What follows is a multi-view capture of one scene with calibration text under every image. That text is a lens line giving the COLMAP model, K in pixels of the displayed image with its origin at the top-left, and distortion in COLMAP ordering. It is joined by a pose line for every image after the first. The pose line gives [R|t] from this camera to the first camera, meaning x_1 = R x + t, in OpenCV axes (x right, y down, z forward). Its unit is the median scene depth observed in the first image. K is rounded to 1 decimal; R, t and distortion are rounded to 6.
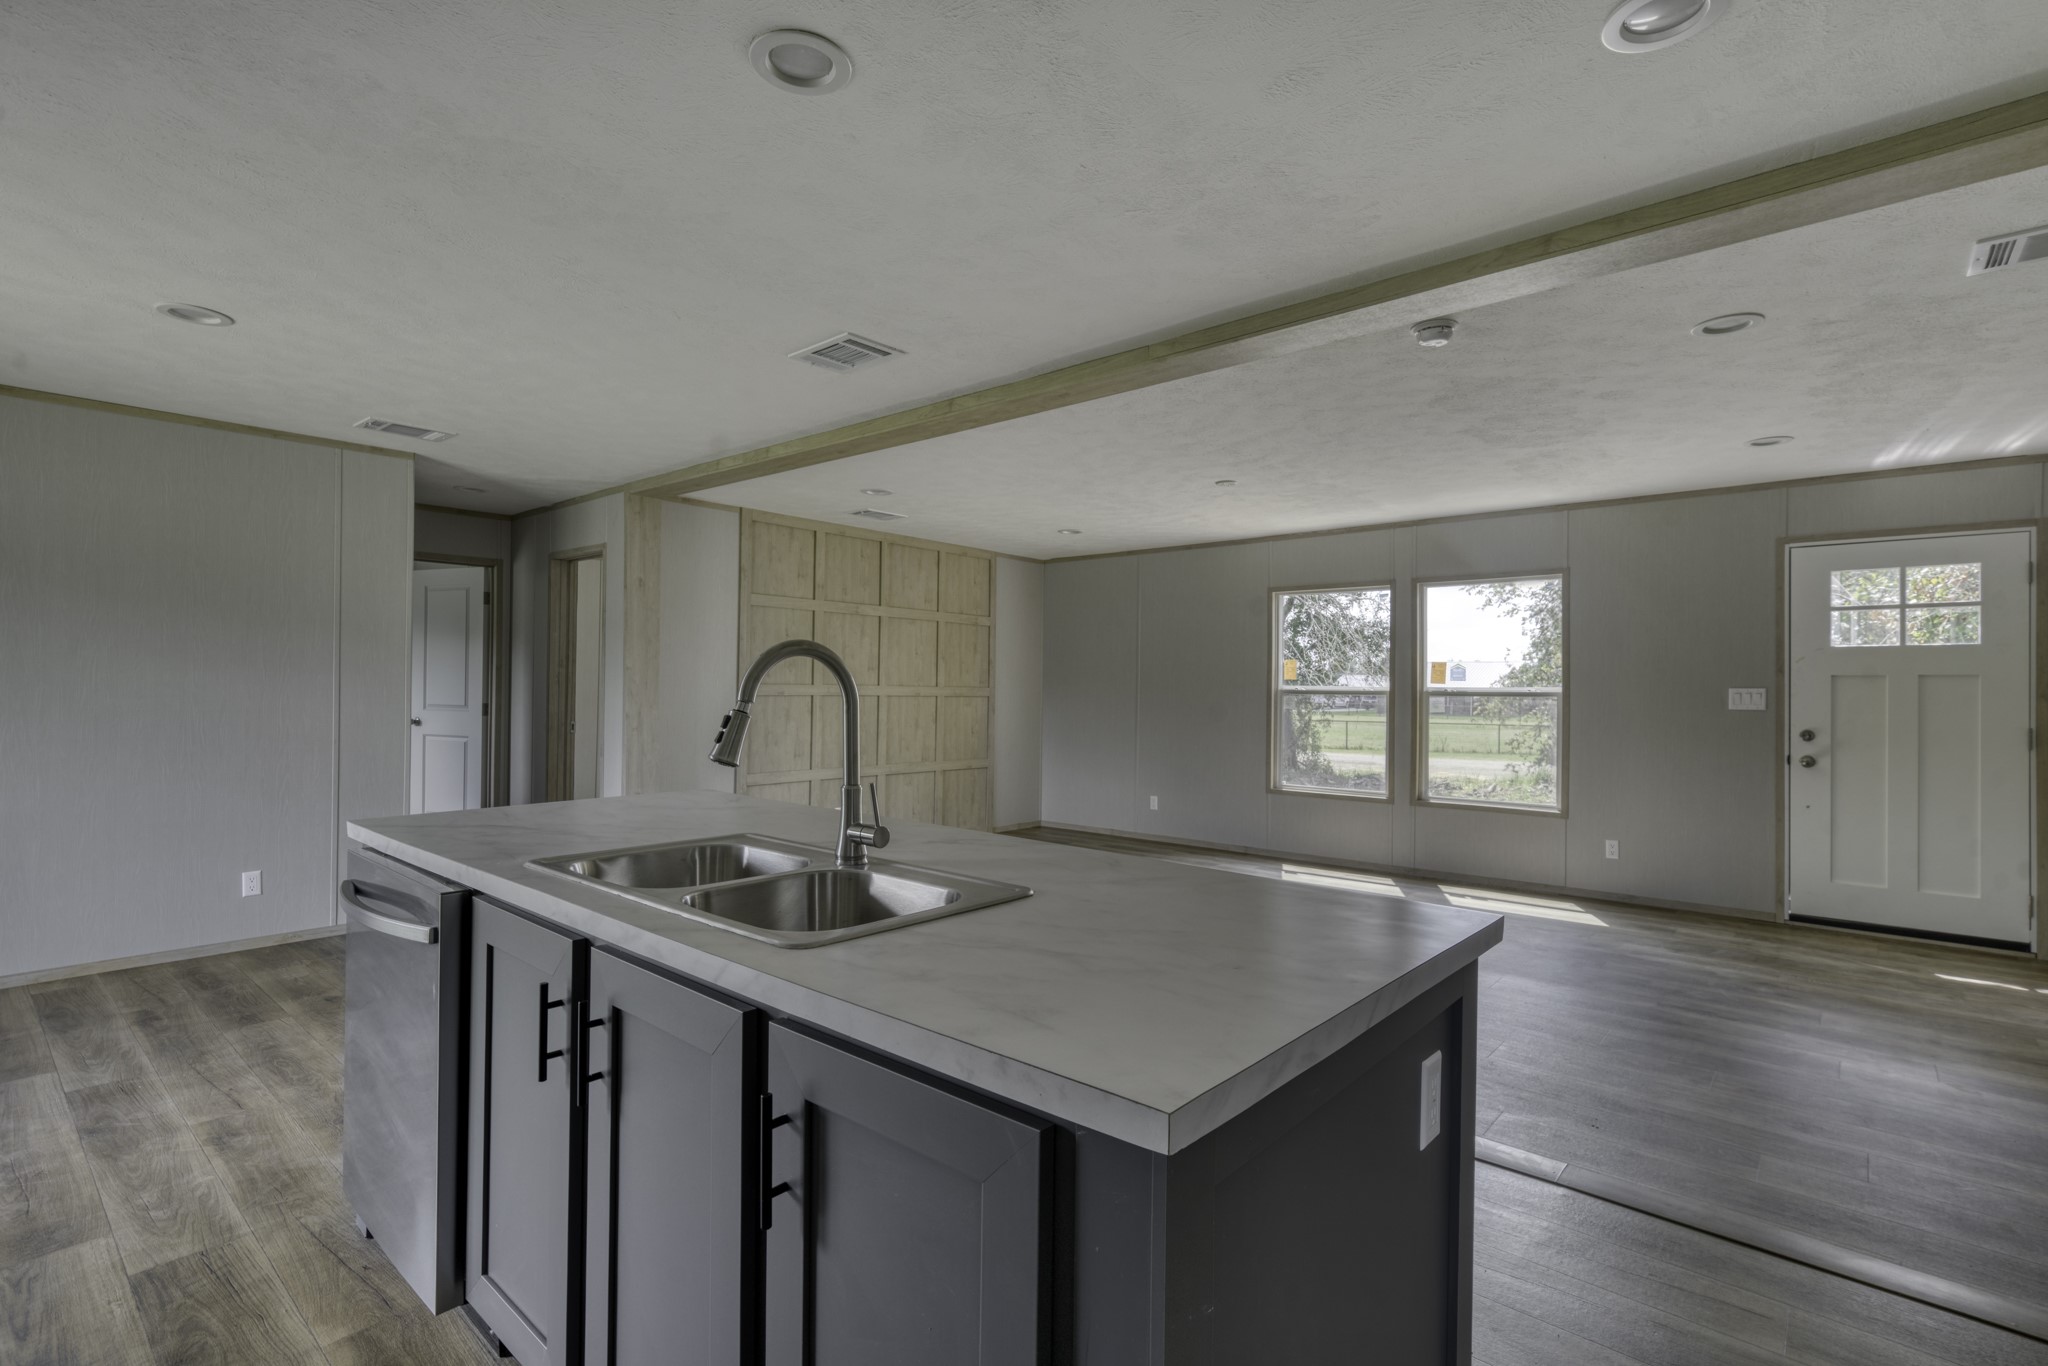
lens RADIAL K [[953.4, 0, 1024.0], [0, 953.4, 683.0], [0, 0, 1]] dist [-0.002749, 0.009373]
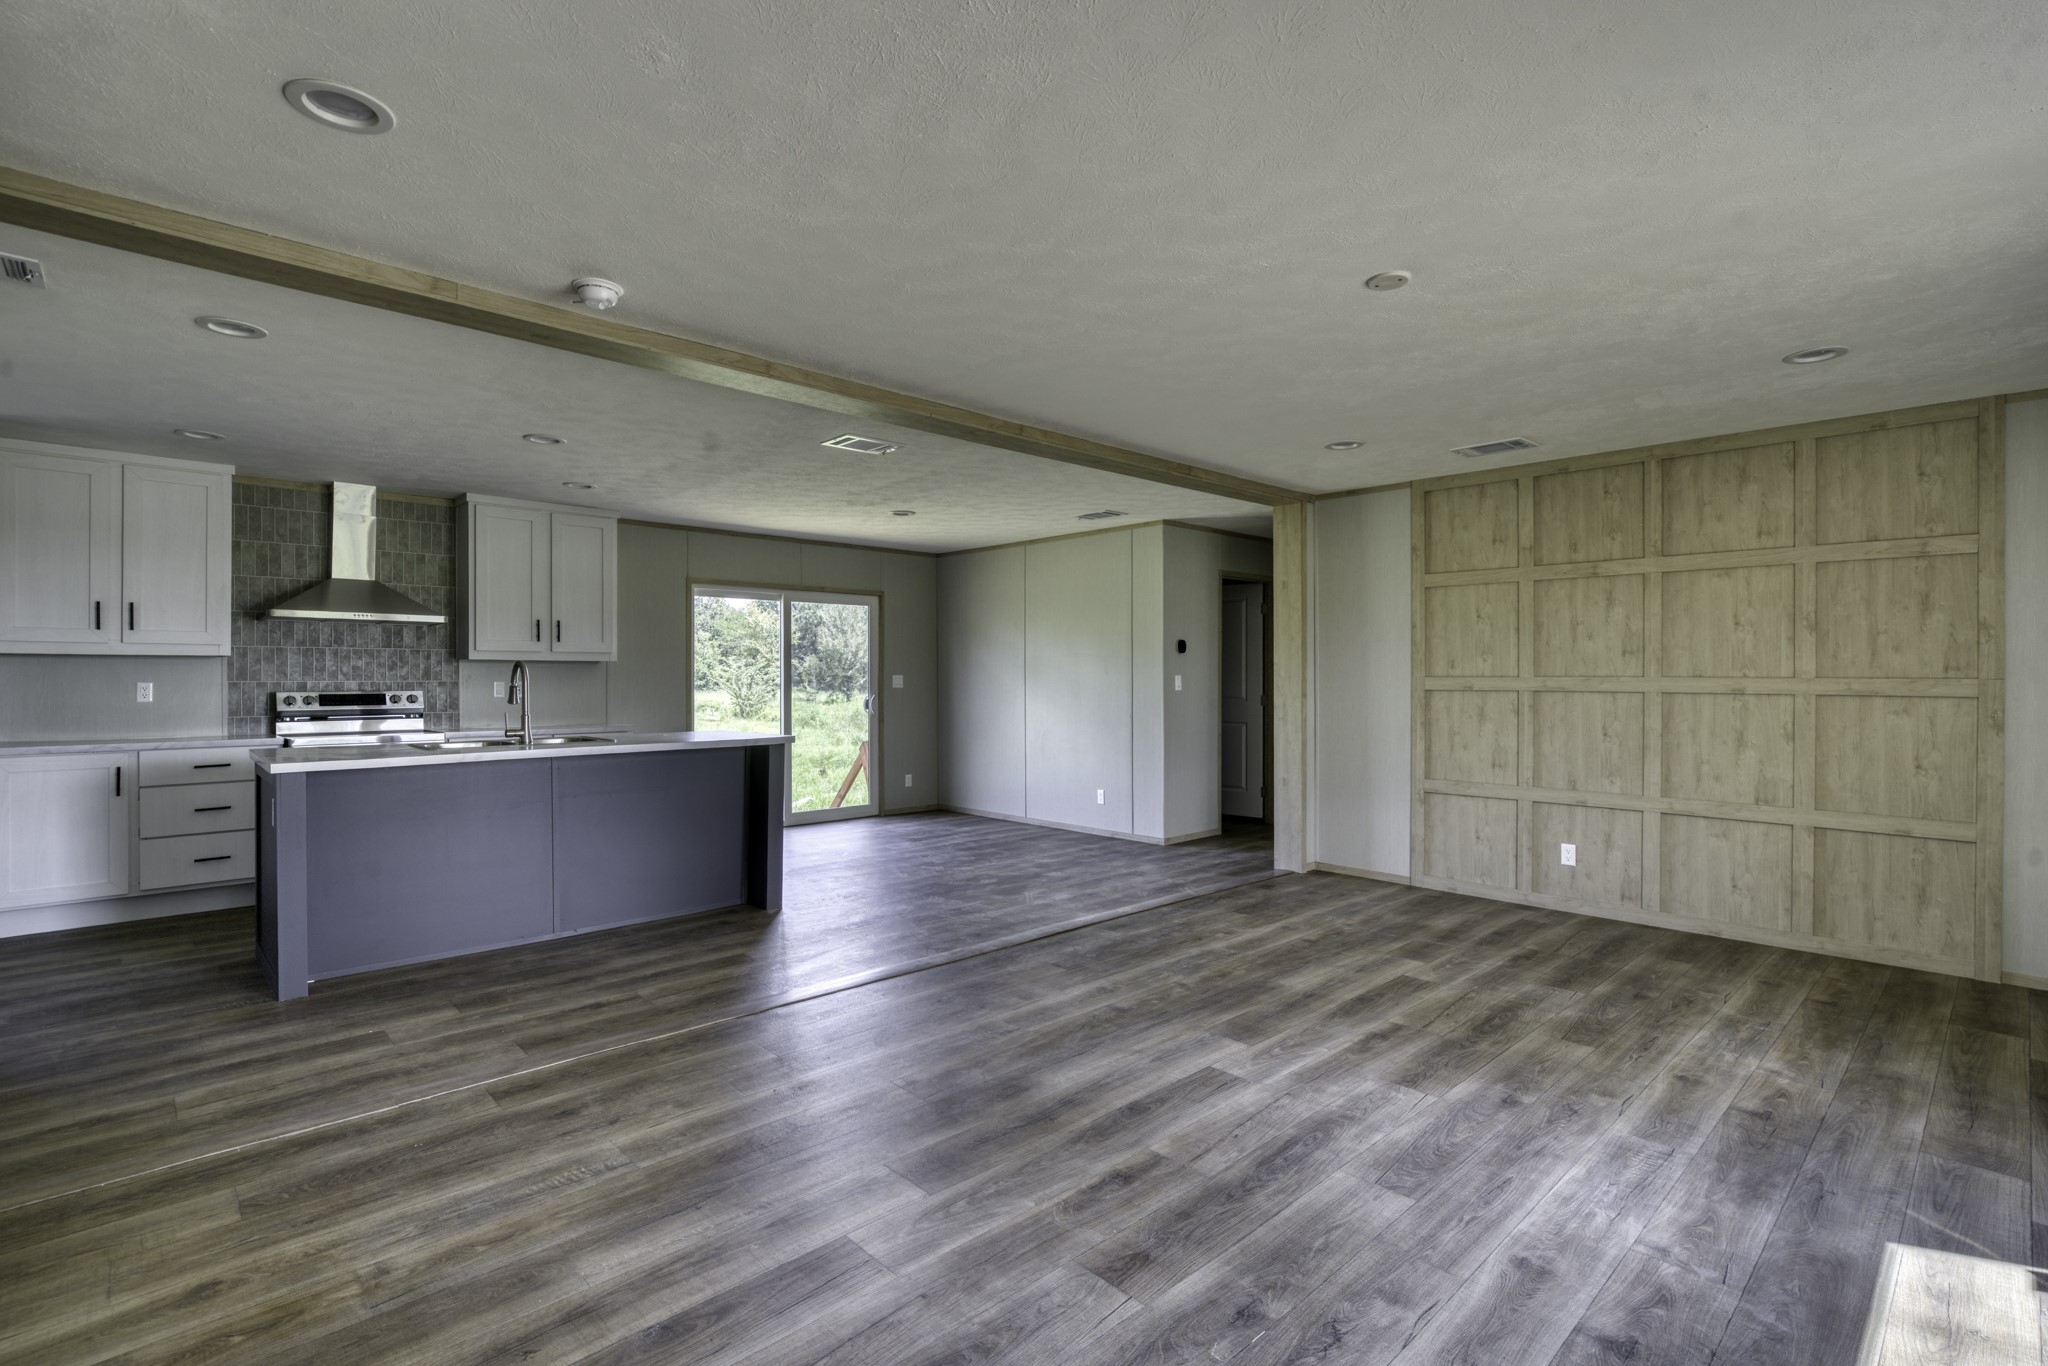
lens RADIAL K [[953.4, 0, 1024.0], [0, 953.4, 683.0], [0, 0, 1]] dist [-0.002749, 0.009373]
pose [[-0.075047, -0.017830, -0.997021, 0.593664], [-0.010291, 0.999801, -0.017105, 0.024781], [0.997127, 0.008977, -0.075216, 0.669223]]
